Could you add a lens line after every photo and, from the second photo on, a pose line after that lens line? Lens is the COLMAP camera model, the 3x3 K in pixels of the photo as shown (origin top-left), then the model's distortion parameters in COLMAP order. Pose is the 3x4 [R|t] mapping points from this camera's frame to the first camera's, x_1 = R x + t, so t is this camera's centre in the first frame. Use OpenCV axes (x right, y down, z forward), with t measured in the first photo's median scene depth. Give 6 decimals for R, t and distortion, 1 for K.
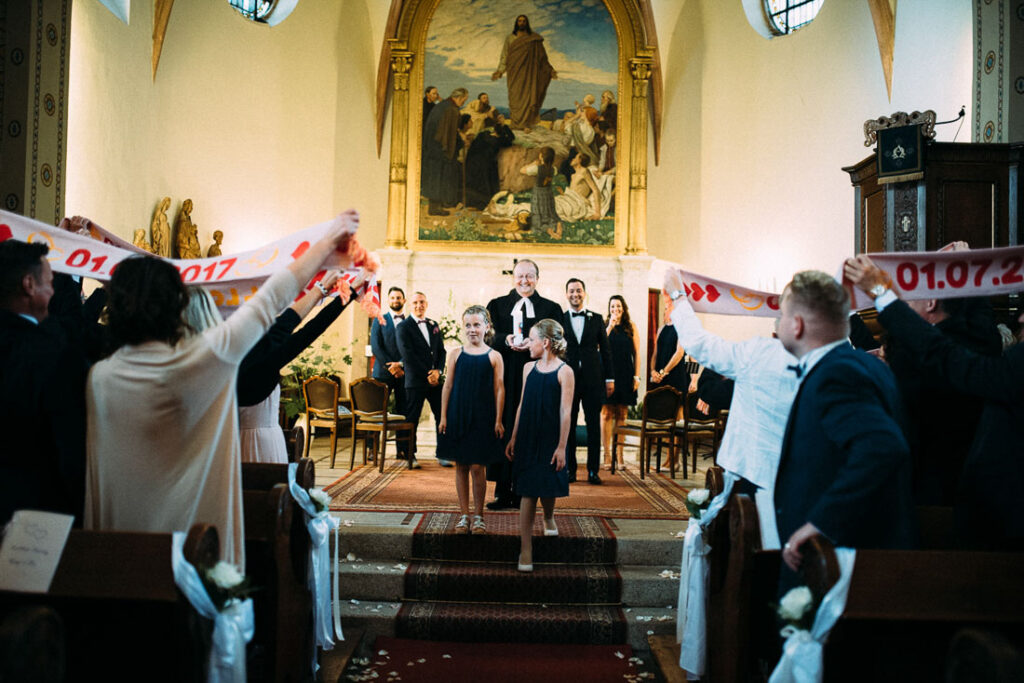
lens RADIAL K [[1031.8, 0, 512.0], [0, 1031.8, 341.5], [0, 0, 1]] dist [-0.011483, -0.012752]
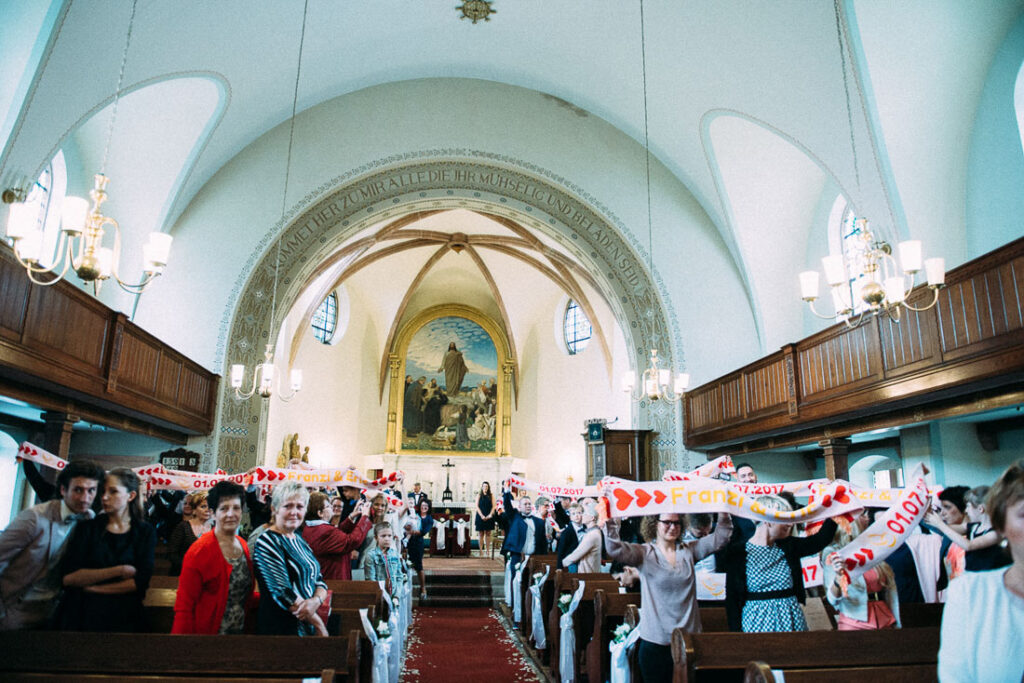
lens RADIAL K [[748.2, 0, 512.0], [0, 748.2, 341.5], [0, 0, 1]] dist [-0.001567, -0.002582]
pose [[0.994168, 0.016580, 0.106557, -0.032941], [0.003972, 0.981809, -0.189828, -0.024944], [-0.107766, 0.189144, 0.976018, -0.526051]]
